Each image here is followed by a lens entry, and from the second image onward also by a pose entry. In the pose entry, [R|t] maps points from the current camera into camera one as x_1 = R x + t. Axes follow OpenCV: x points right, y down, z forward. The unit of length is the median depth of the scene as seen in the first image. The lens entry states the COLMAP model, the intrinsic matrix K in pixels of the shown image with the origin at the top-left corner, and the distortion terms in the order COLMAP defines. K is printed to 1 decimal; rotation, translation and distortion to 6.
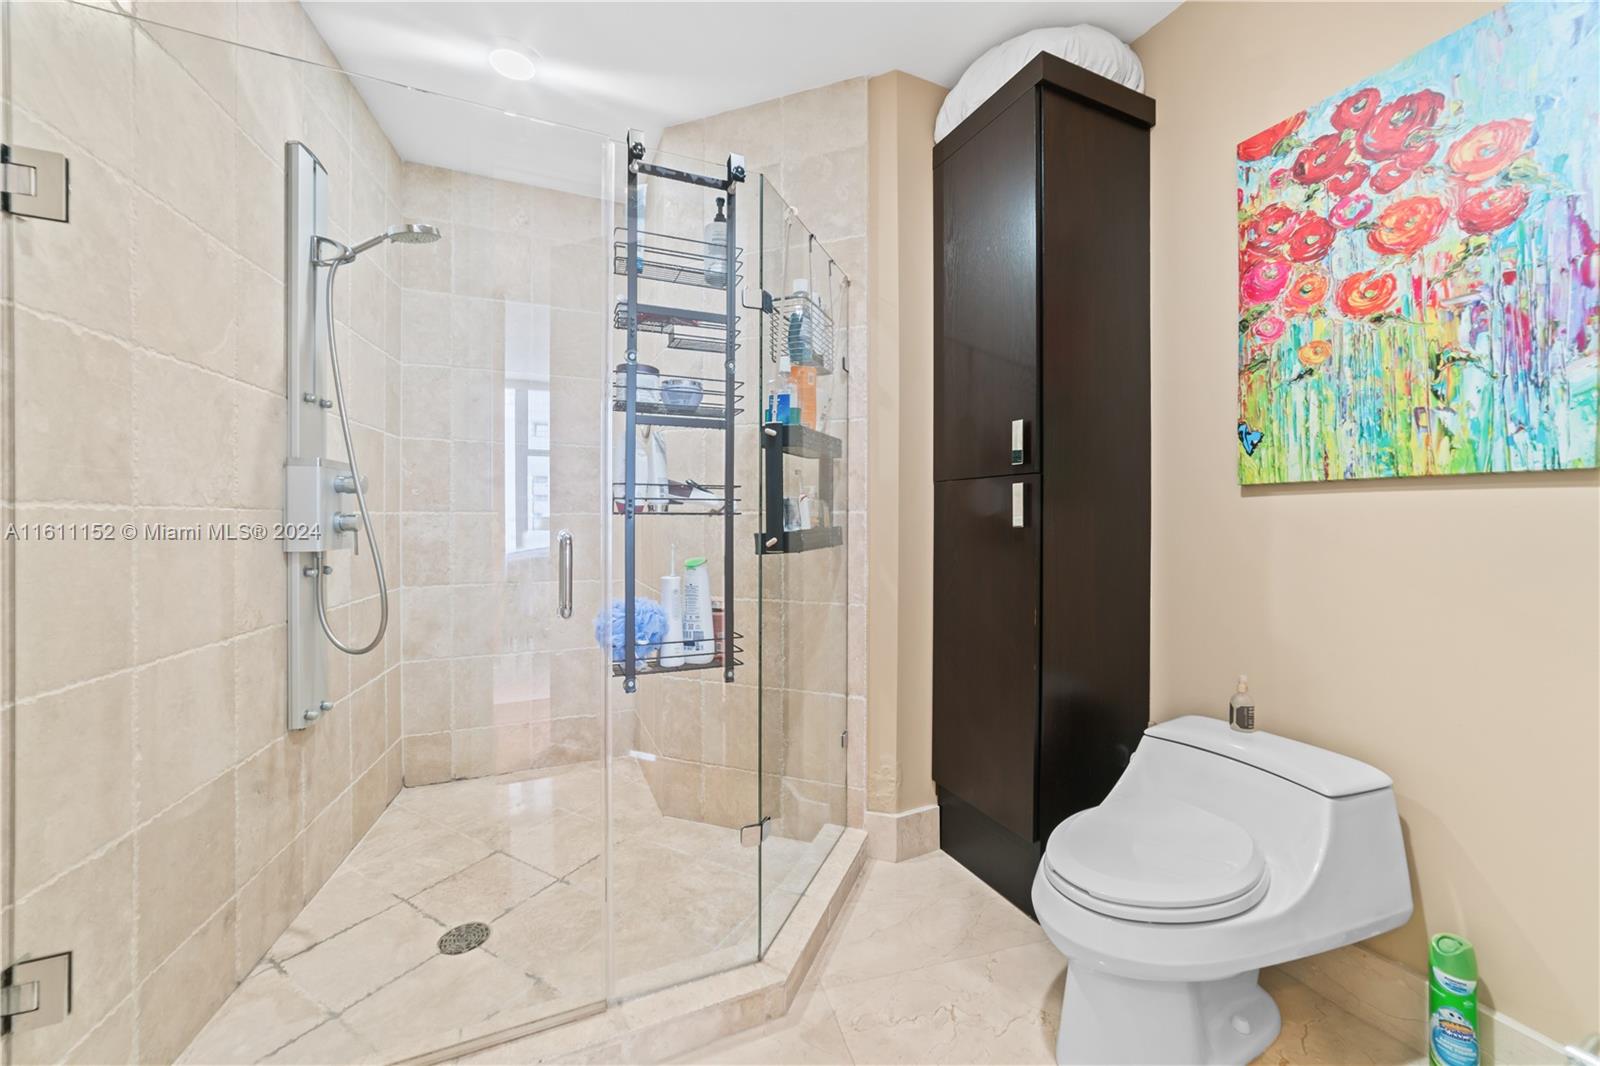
lens RADIAL K [[616.1, 0, 796.8], [0, 616.1, 522.5], [0, 0, 1]] dist [-0.028158, 0.011673]
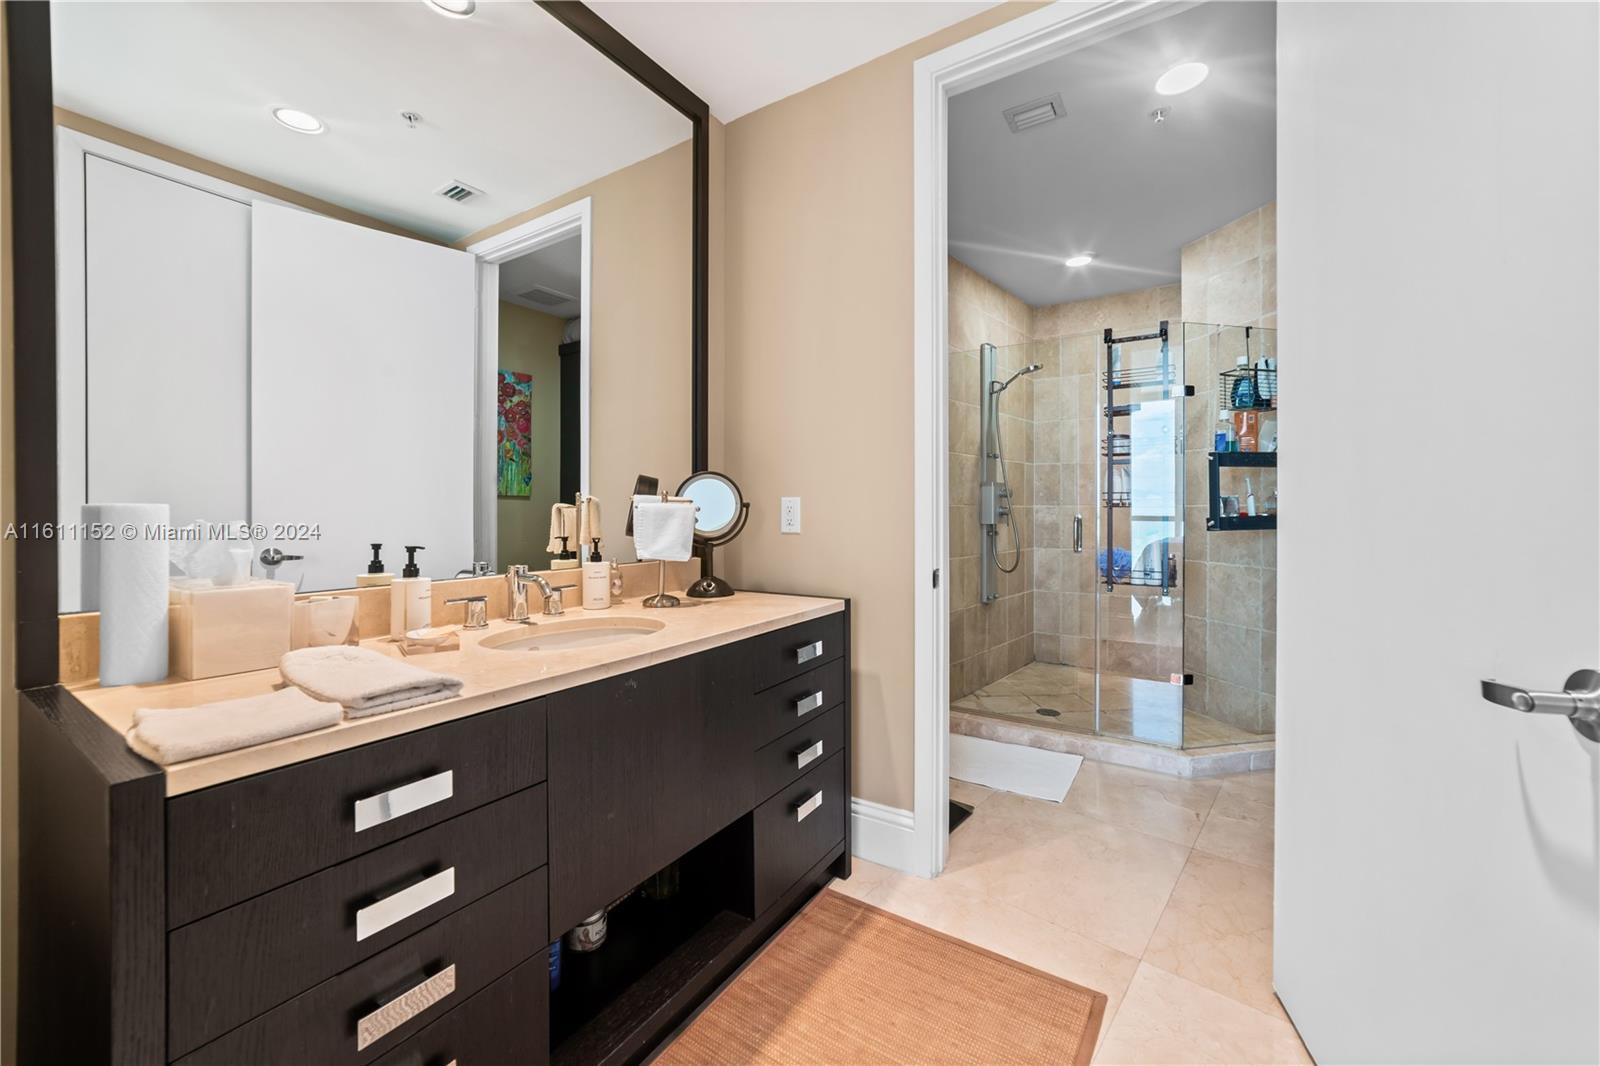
lens RADIAL K [[616.1, 0, 796.8], [0, 616.1, 522.5], [0, 0, 1]] dist [-0.028158, 0.011673]
pose [[0.541780, 0.011035, -0.840448, 0.697509], [0.002636, 0.999887, 0.014827, 0.004233], [0.840516, -0.010248, 0.541690, -0.801939]]
